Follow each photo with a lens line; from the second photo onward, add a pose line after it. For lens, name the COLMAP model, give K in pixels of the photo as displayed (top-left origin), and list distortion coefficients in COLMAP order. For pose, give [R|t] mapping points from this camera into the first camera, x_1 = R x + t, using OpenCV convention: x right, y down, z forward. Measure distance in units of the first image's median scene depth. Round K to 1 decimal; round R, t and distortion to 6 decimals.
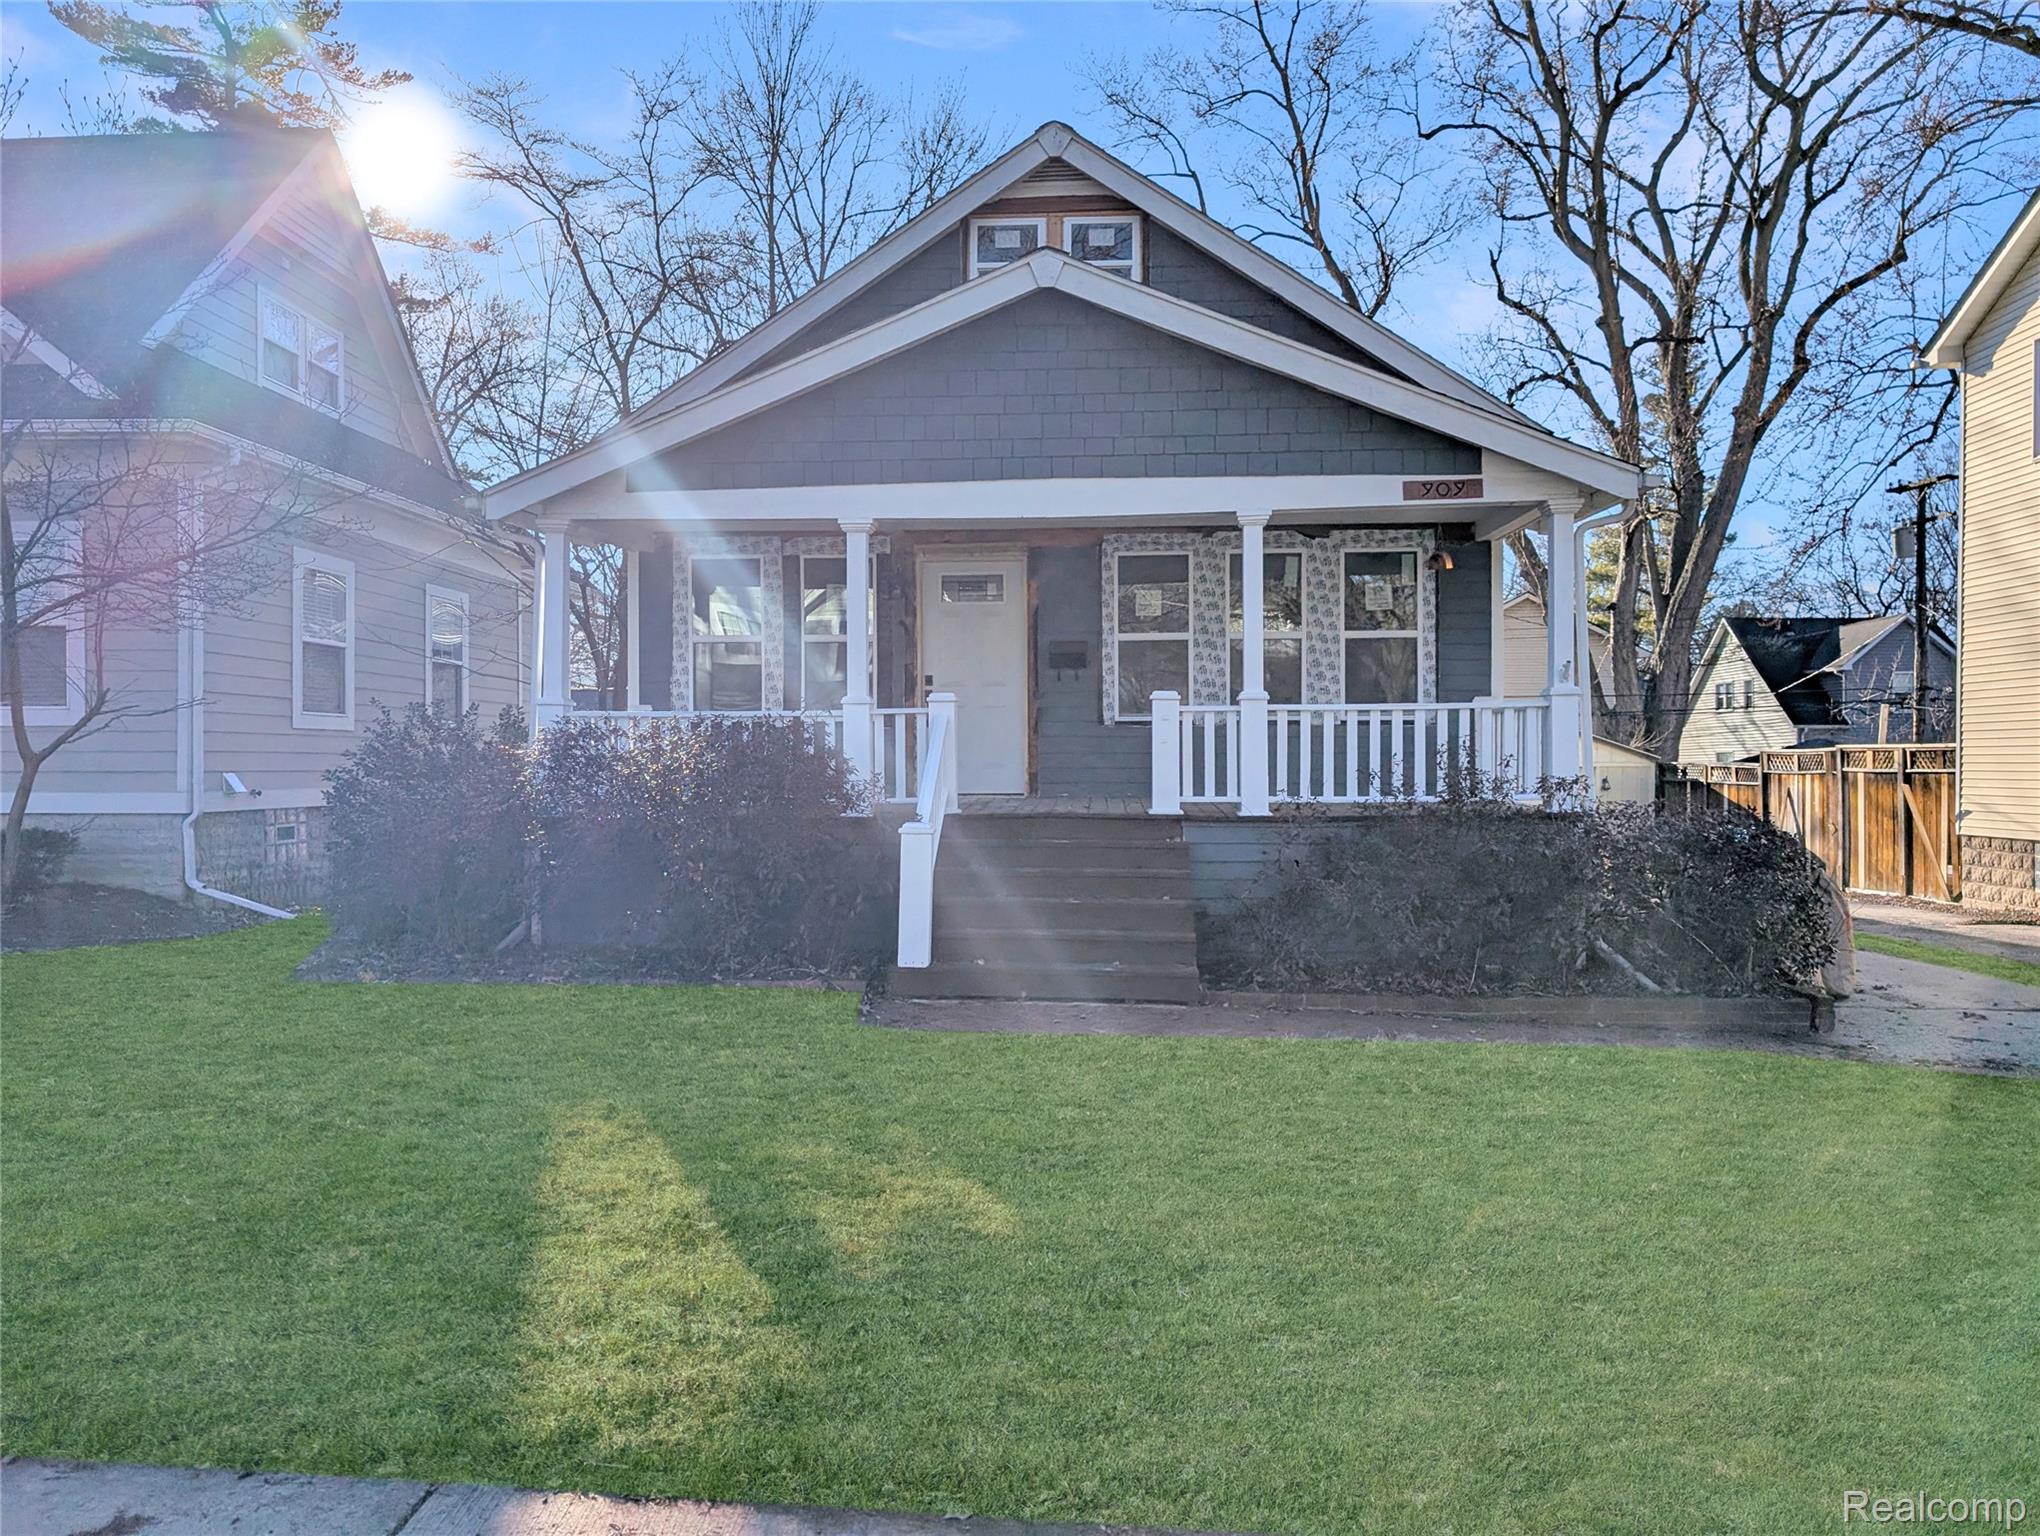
lens RADIAL K [[1469.4, 0, 1016.3], [0, 1469.4, 752.1], [0, 0, 1]] dist [0.022834, 0.004952]
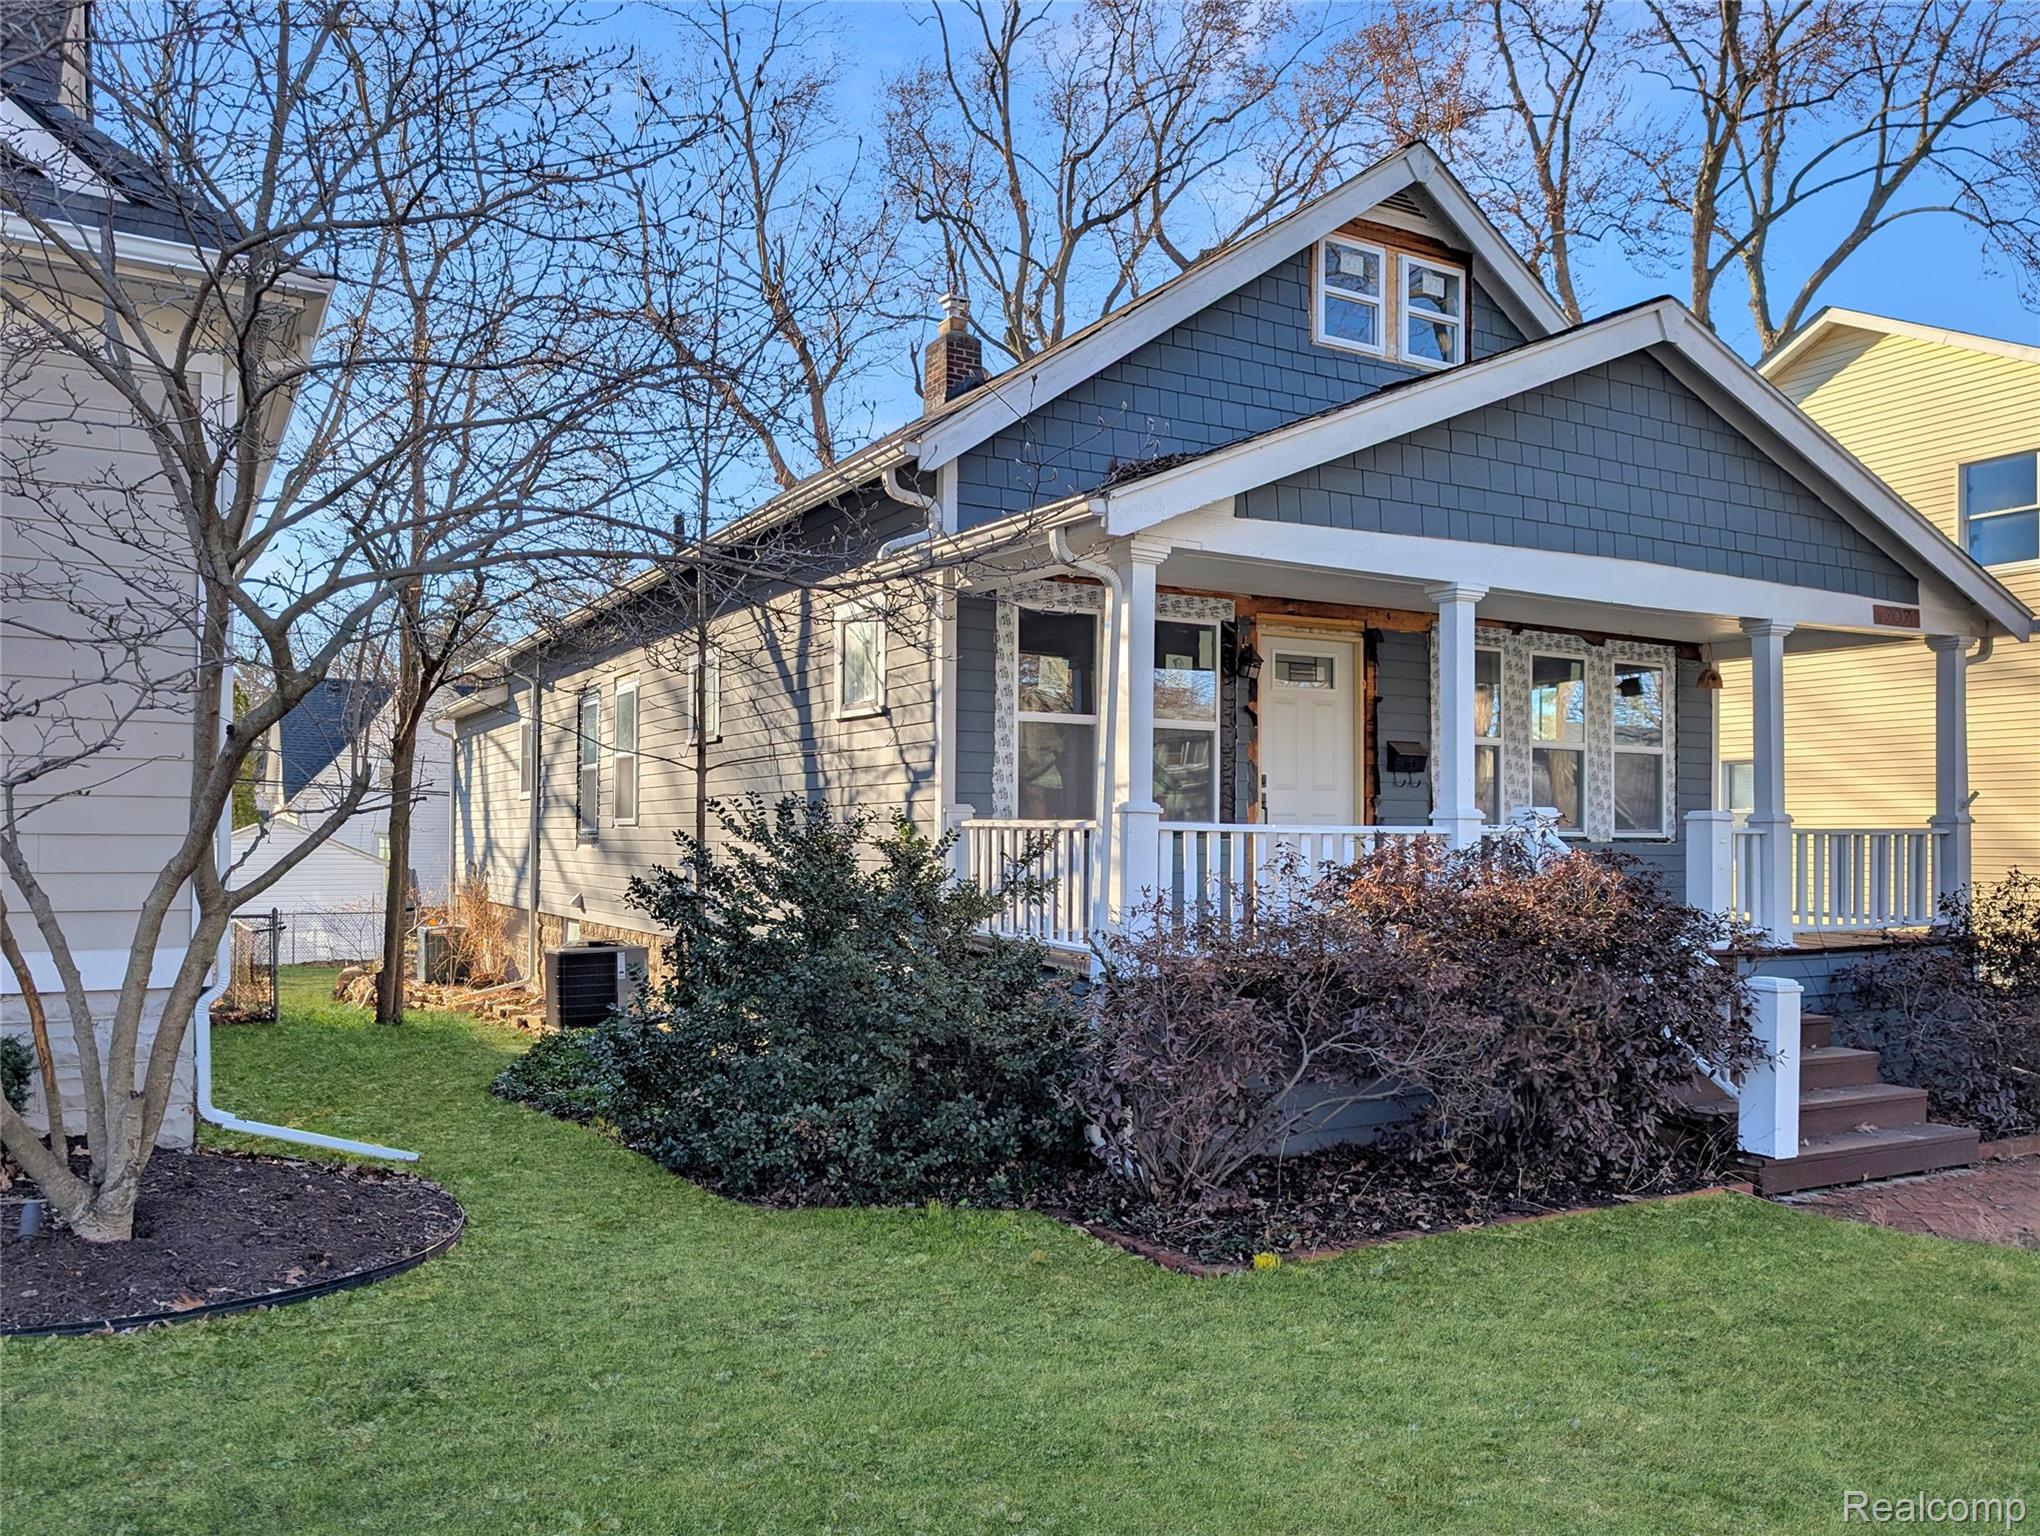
lens RADIAL K [[1478.4, 0, 1016.6], [0, 1478.4, 824.9], [0, 0, 1]] dist [0.001449, -0.000263]
pose [[0.837659, 0.011846, 0.546065, -0.606784], [-0.012914, 0.999915, -0.001882, -0.020998], [-0.546041, -0.005475, 0.837741, 0.378926]]
